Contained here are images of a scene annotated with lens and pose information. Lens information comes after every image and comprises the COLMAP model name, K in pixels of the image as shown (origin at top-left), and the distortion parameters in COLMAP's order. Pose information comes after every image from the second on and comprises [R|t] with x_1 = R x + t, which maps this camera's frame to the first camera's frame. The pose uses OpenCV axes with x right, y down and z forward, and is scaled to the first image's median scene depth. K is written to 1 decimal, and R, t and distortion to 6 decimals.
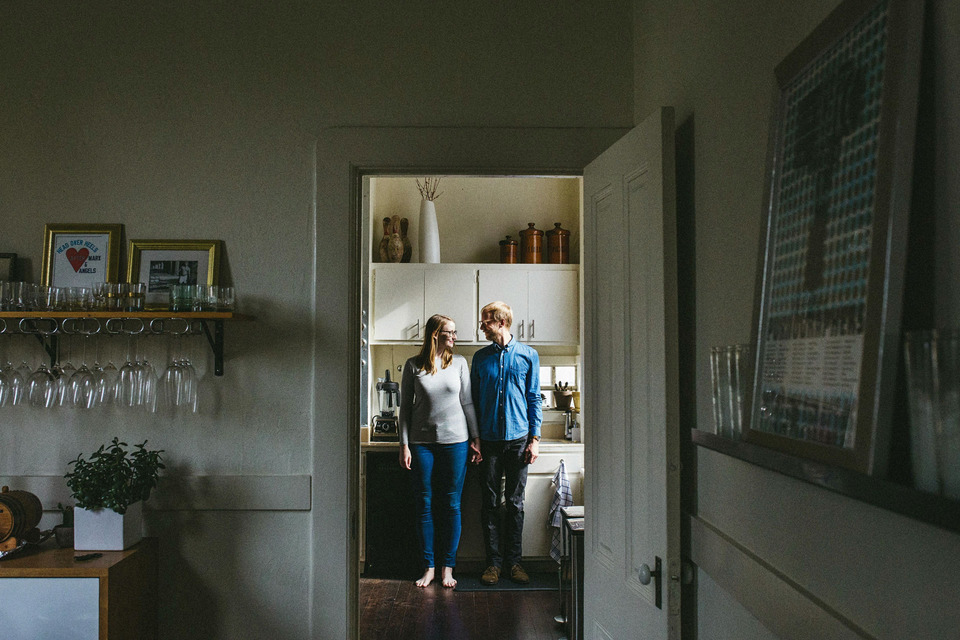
lens RADIAL K [[917.3, 0, 480.0], [0, 917.3, 320.0], [0, 0, 1]] dist [-0.056345, 0.015372]
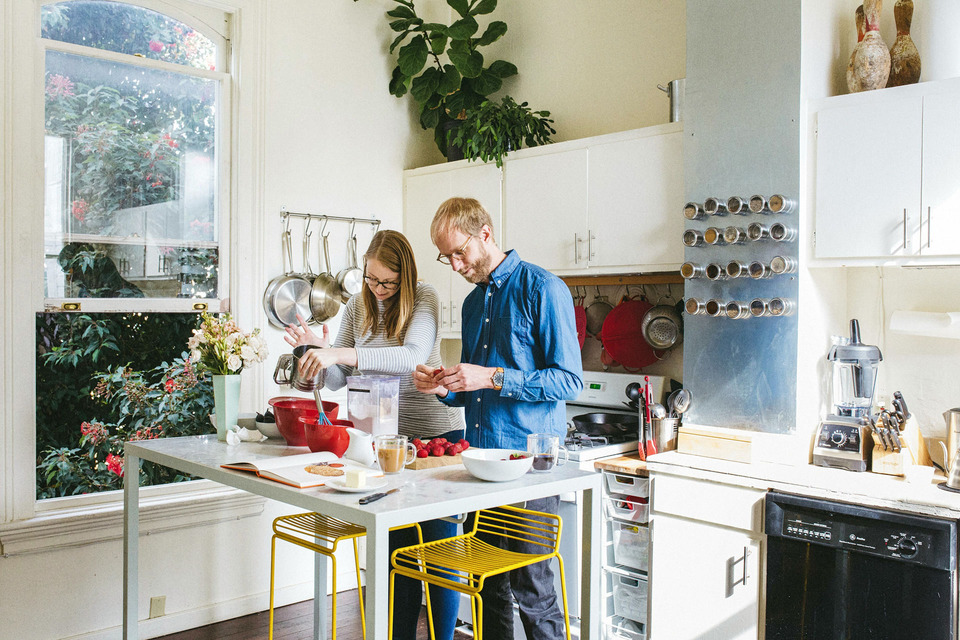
lens RADIAL K [[917.3, 0, 480.0], [0, 917.3, 320.0], [0, 0, 1]] dist [-0.056345, 0.015372]
pose [[0.670794, 0.016094, -0.741469, 0.120799], [0.028949, 0.998434, 0.047862, 0.026017], [0.741078, -0.053570, 0.669278, 0.535264]]
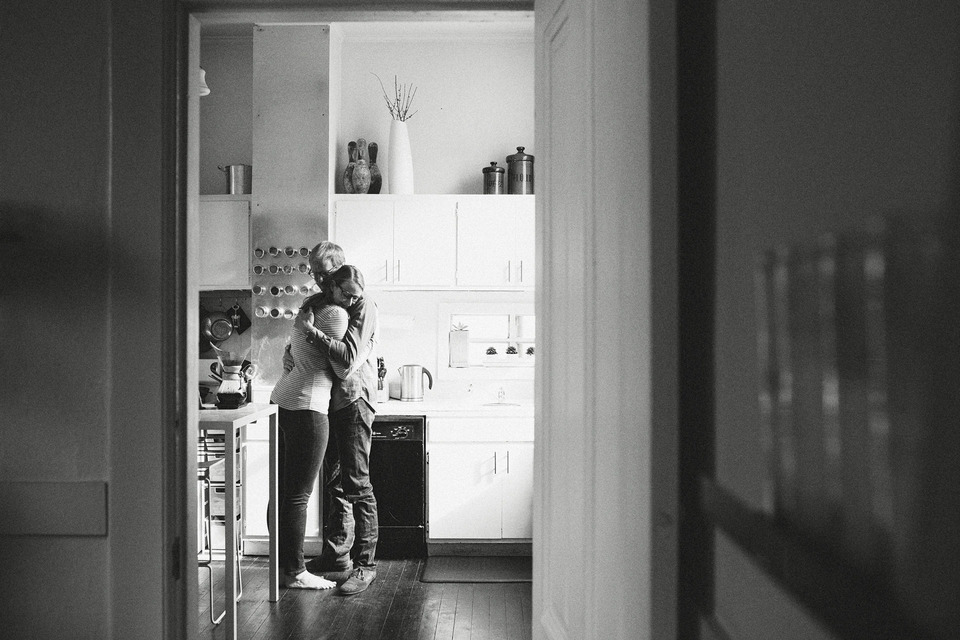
lens RADIAL K [[902.7, 0, 480.0], [0, 902.7, 320.0], [0, 0, 1]] dist [-0.054909, 0.026979]
pose [[0.999775, 0.000863, -0.021179, 0.036747], [0.000302, 0.998491, 0.054919, 0.008857], [0.021195, -0.054913, 0.998266, 0.156455]]
